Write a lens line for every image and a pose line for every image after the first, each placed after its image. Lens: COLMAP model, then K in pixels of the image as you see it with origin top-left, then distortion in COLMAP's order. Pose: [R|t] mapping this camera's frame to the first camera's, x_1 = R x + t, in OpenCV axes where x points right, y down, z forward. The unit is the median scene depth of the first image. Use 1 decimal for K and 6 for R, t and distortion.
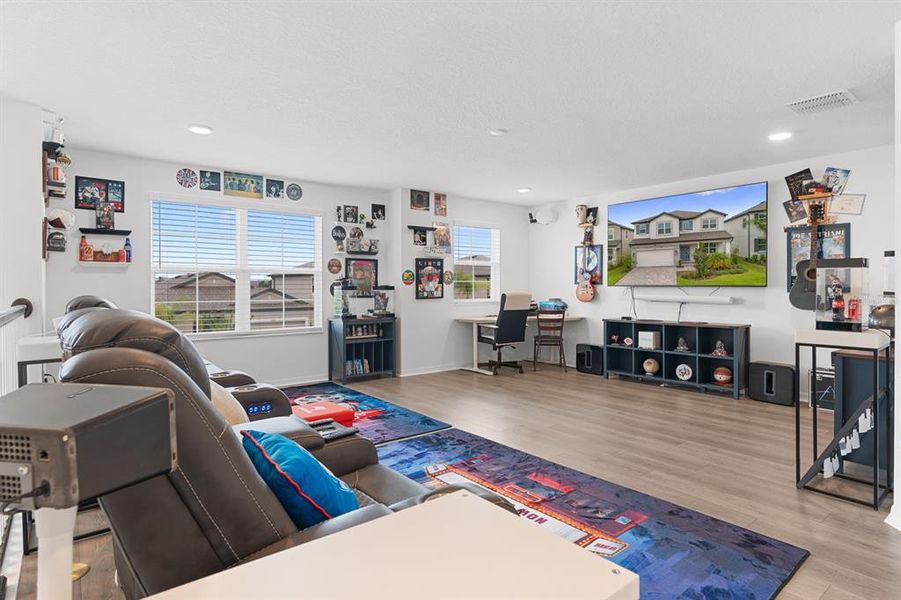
lens RADIAL K [[490.9, 0, 450.5], [0, 490.9, 300.0], [0, 0, 1]] dist [-0.003061, 0.000134]
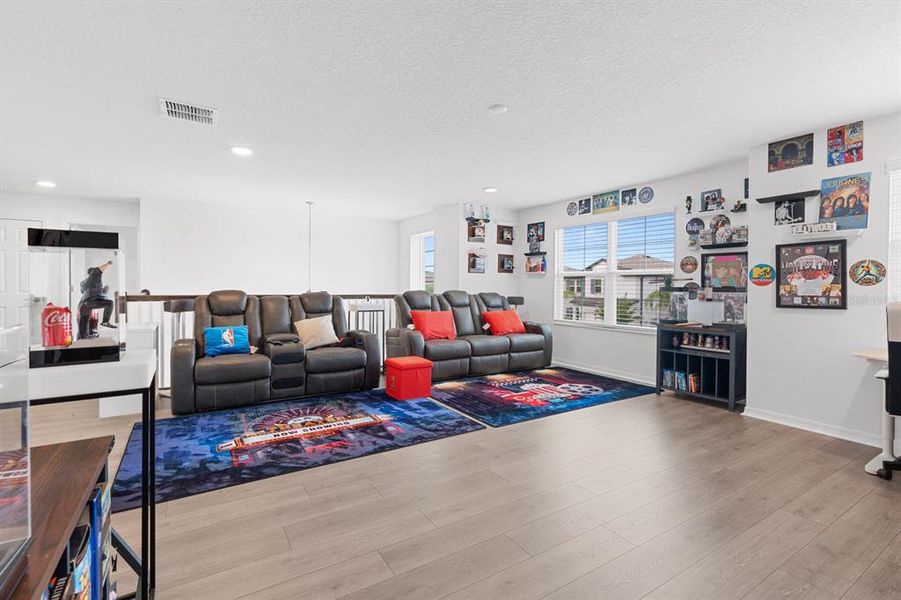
lens RADIAL K [[410.0, 0, 451.0], [0, 410.0, 289.4], [0, 0, 1]] dist [-0.002605, -0.000181]
pose [[-0.119701, 0.006165, -0.992791, 0.537492], [-0.037915, 0.999223, 0.010776, -0.015355], [0.992086, 0.038932, -0.119374, 0.649333]]
